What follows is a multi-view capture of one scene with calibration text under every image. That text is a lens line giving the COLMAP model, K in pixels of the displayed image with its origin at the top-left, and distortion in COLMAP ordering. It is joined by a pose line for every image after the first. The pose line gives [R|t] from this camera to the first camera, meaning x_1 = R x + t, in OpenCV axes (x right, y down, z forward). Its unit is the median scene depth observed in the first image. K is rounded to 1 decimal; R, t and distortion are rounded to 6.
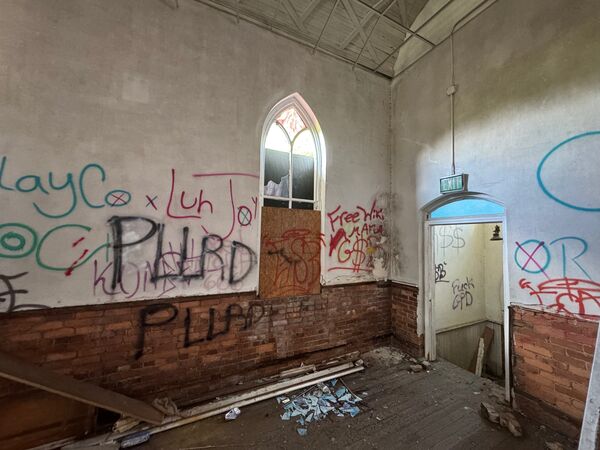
lens RADIAL K [[240.5, 0, 300.0], [0, 240.5, 225.0], [0, 0, 1]] dist [-0.001435, -0.000058]
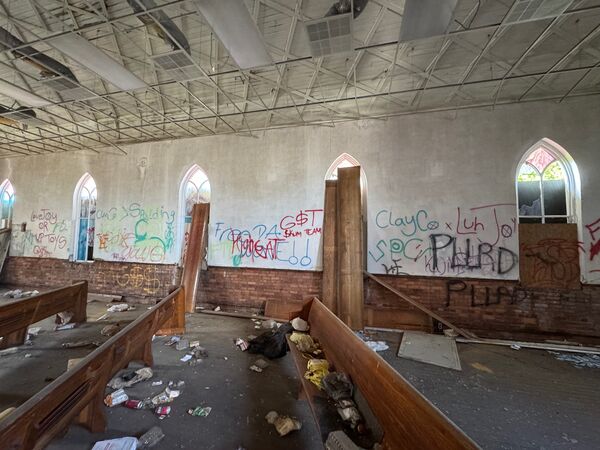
lens RADIAL K [[240.5, 0, 300.0], [0, 240.5, 225.0], [0, 0, 1]] dist [-0.001435, -0.000058]
pose [[0.758169, -0.046427, -0.650404, -0.213545], [0.033179, 0.998917, -0.032628, -0.064579], [0.651214, 0.003158, 0.758888, -0.974376]]
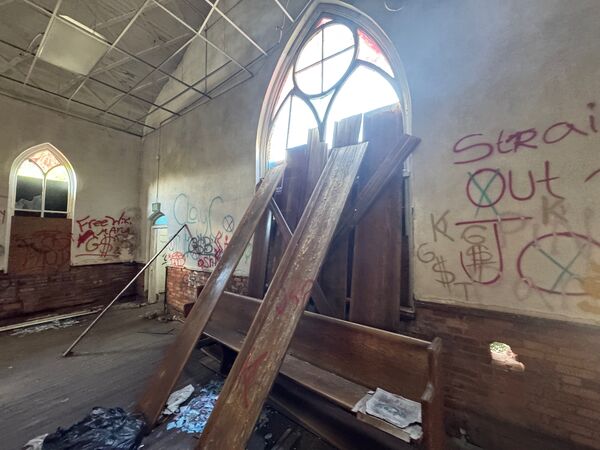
lens RADIAL K [[240.5, 0, 300.0], [0, 240.5, 225.0], [0, 0, 1]] dist [-0.001435, -0.000058]
pose [[0.880616, 0.014002, 0.473624, 0.728819], [-0.021392, 0.999719, 0.010219, -0.073906], [-0.473348, -0.019130, 0.880668, -1.207588]]
